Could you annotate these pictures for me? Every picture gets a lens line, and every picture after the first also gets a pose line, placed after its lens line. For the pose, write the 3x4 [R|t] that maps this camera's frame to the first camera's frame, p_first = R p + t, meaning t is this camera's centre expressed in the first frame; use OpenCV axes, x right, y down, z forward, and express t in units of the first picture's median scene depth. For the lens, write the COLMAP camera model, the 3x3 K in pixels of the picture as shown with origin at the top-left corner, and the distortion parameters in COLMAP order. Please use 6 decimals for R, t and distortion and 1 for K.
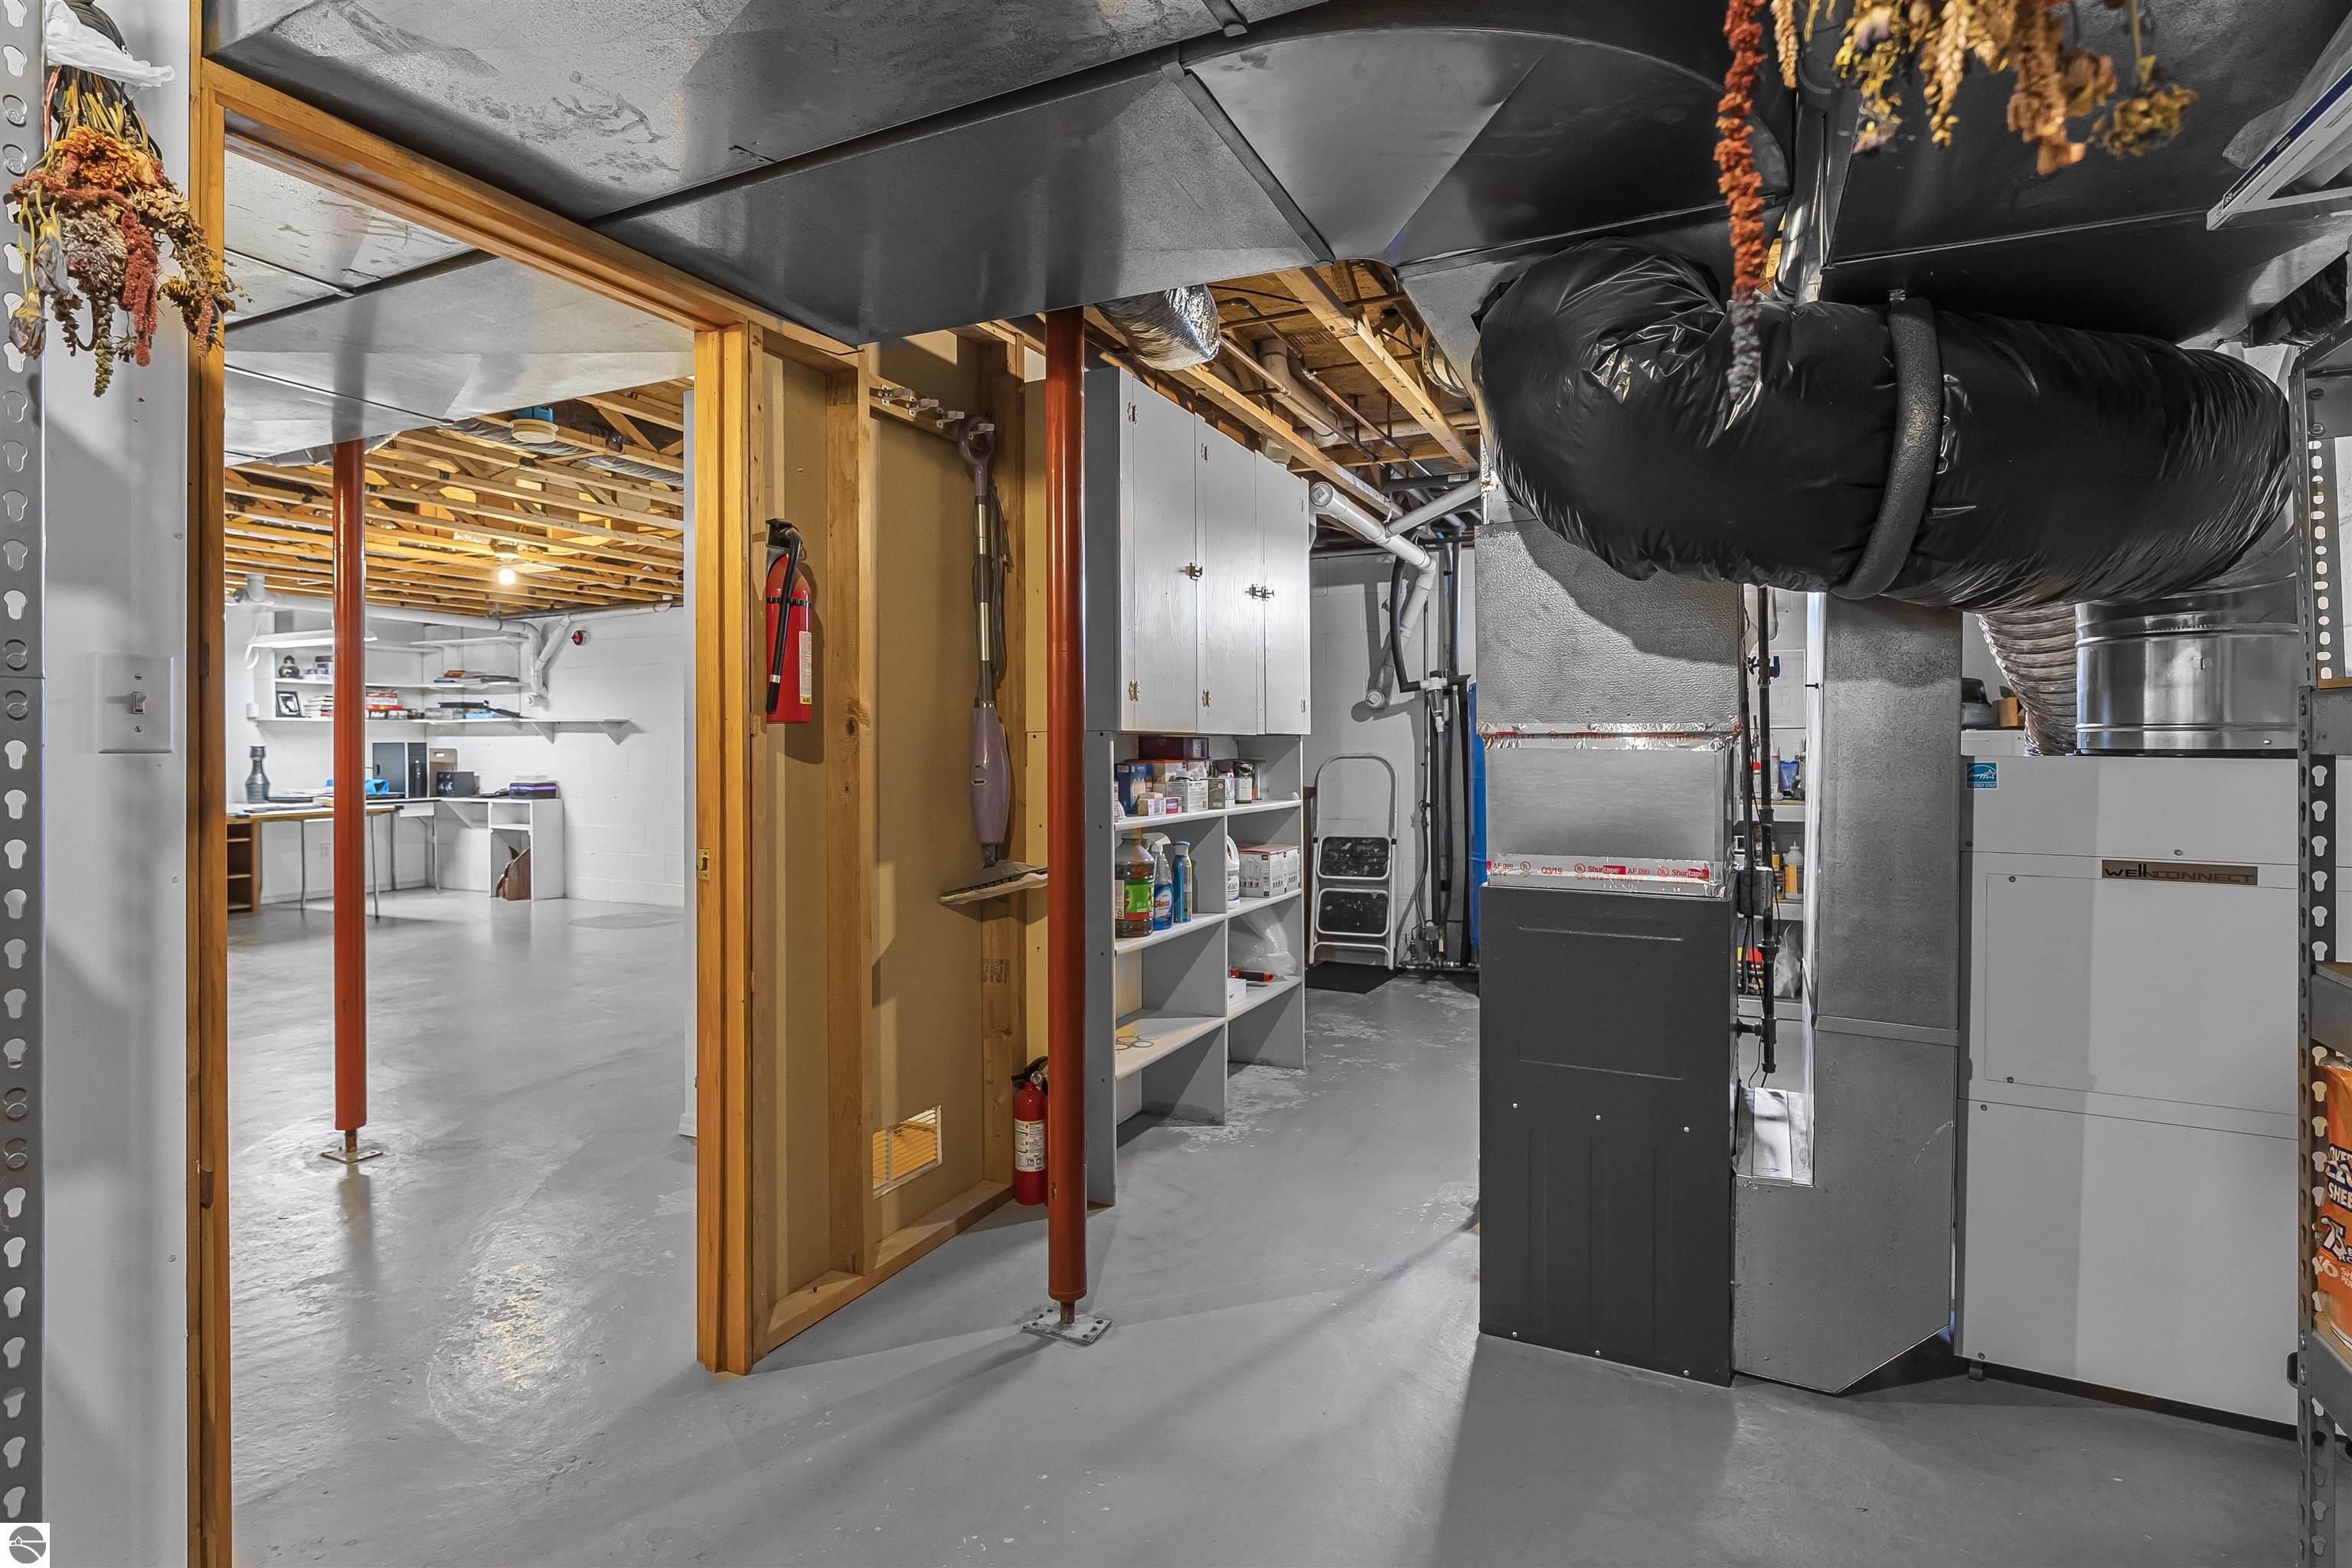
lens RADIAL K [[1144.2, 0, 1167.9], [0, 1144.2, 745.5], [0, 0, 1]] dist [-0.003235, -0.000394]
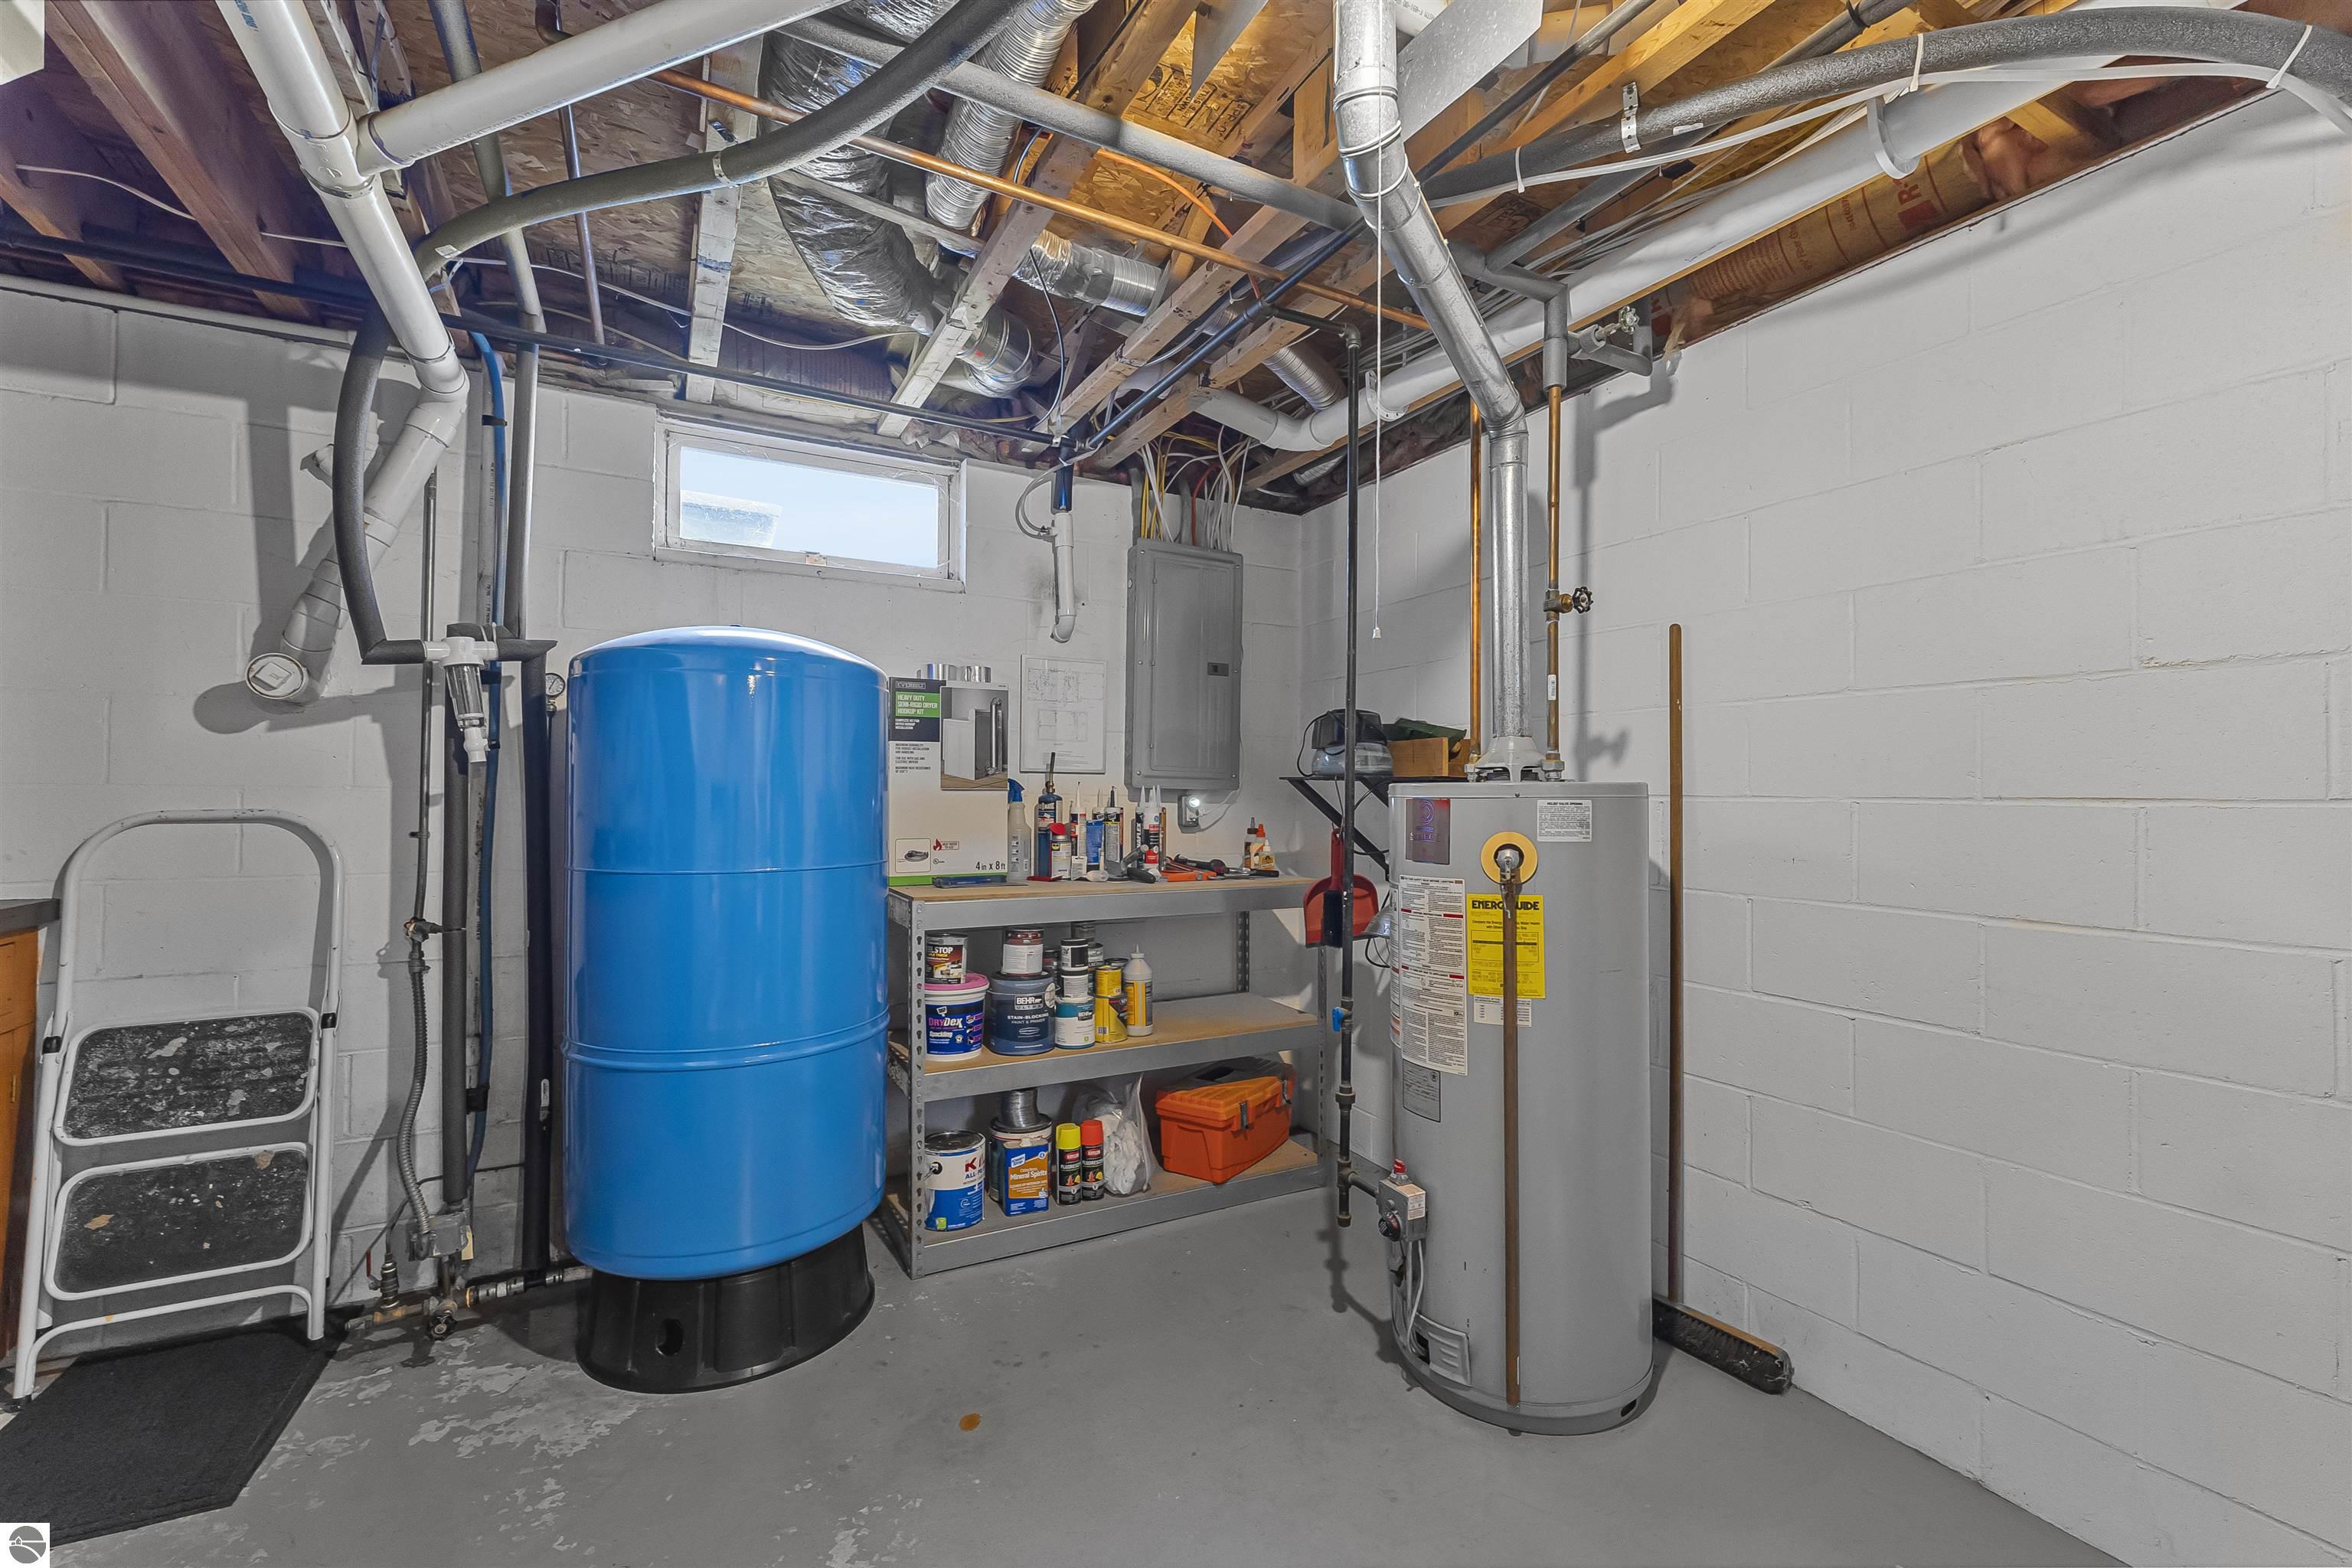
lens RADIAL K [[967.0, 0, 1175.6], [0, 967.0, 794.6], [0, 0, 1]] dist [-0.002352, -0.000295]
pose [[0.585613, 0.017159, 0.810409, 0.091012], [-0.011311, 0.999852, -0.012997, 0.002206], [-0.810512, -0.001555, 0.585720, 0.540106]]
